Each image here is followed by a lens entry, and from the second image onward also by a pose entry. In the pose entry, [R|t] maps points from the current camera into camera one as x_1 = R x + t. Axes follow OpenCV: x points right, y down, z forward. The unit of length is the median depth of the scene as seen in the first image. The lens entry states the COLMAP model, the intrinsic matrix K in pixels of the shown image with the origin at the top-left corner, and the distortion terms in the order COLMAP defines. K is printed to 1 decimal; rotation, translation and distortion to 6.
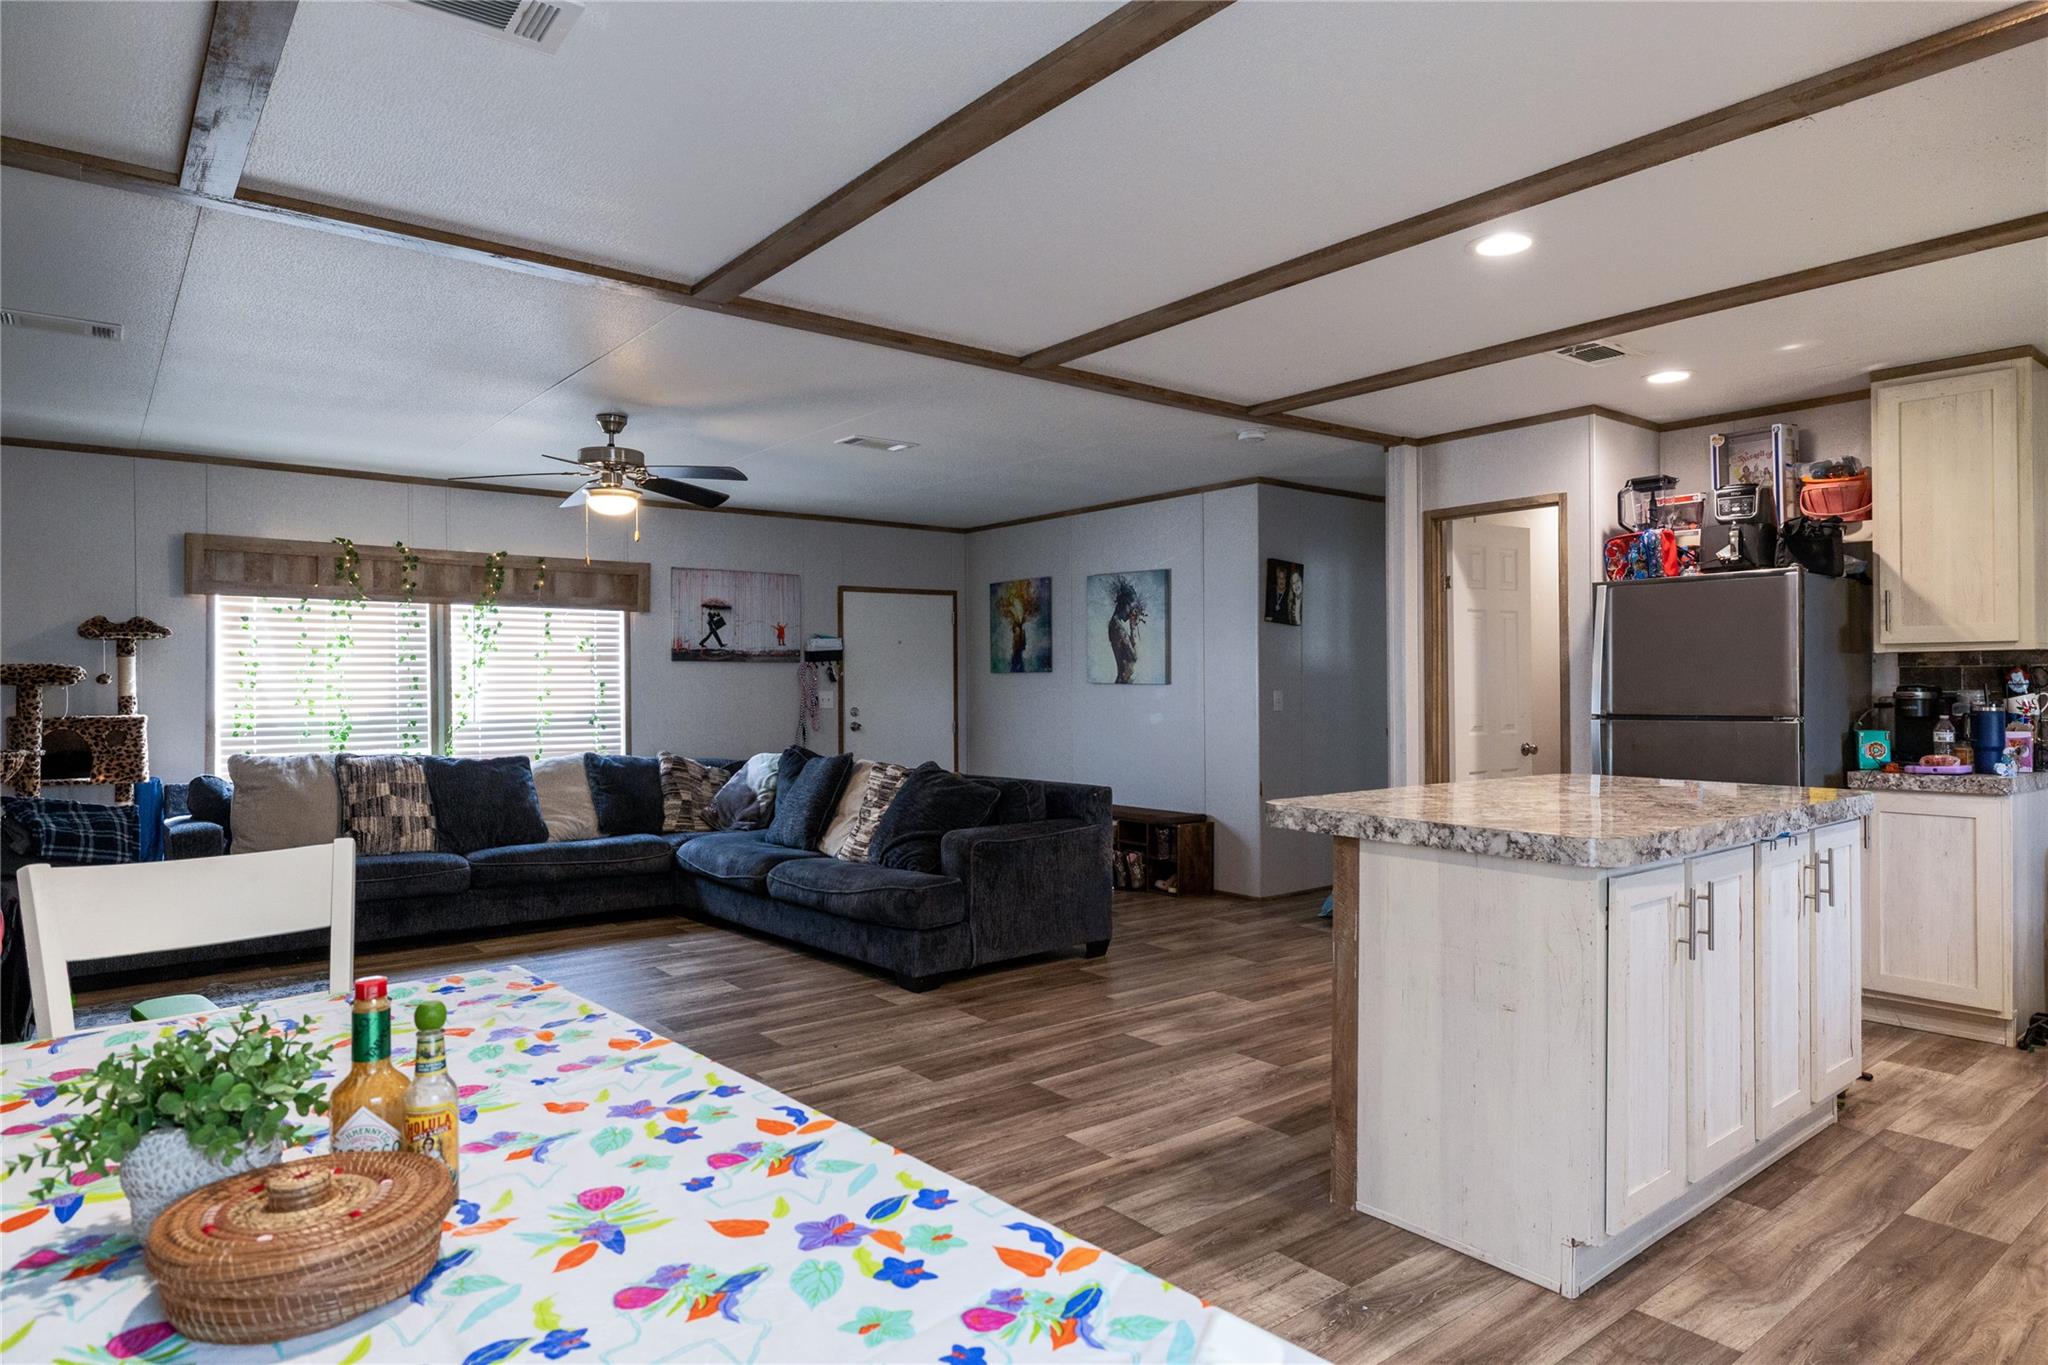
lens RADIAL K [[1172.8, 0, 1023.0], [0, 1172.8, 688.7], [0, 0, 1]] dist [-0.000131, -0.002730]
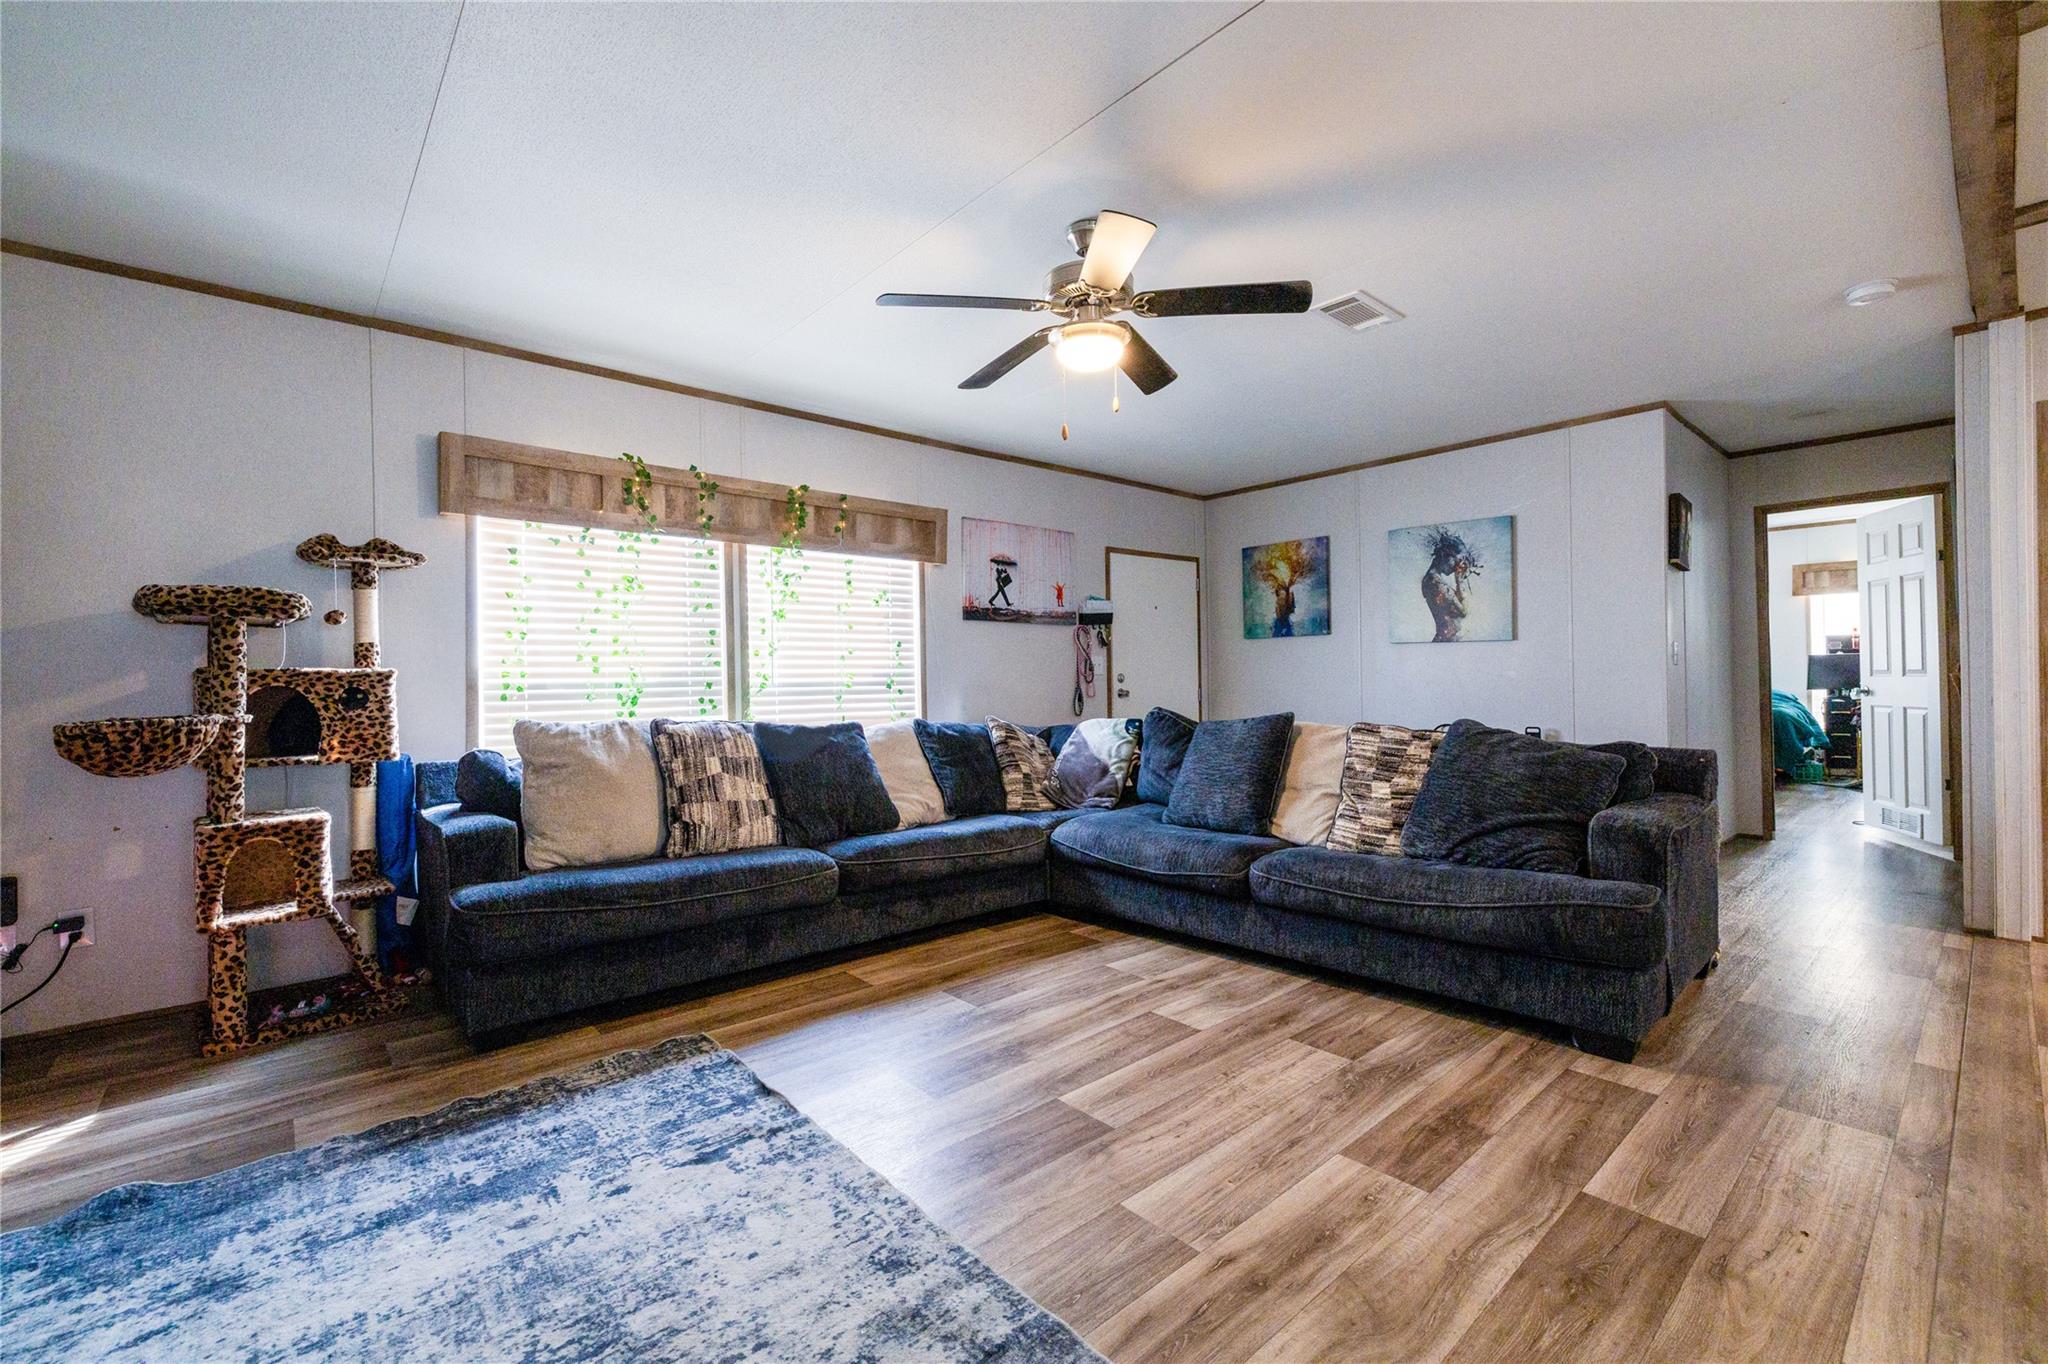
lens RADIAL K [[852.8, 0, 1021.5], [0, 852.8, 685.9], [0, 0, 1]] dist [0.000770, -0.000241]
pose [[0.998981, -0.009030, 0.044221, -0.335124], [0.008947, 0.999958, 0.002078, 0.031440], [-0.044238, -0.001681, 0.999020, 0.396380]]
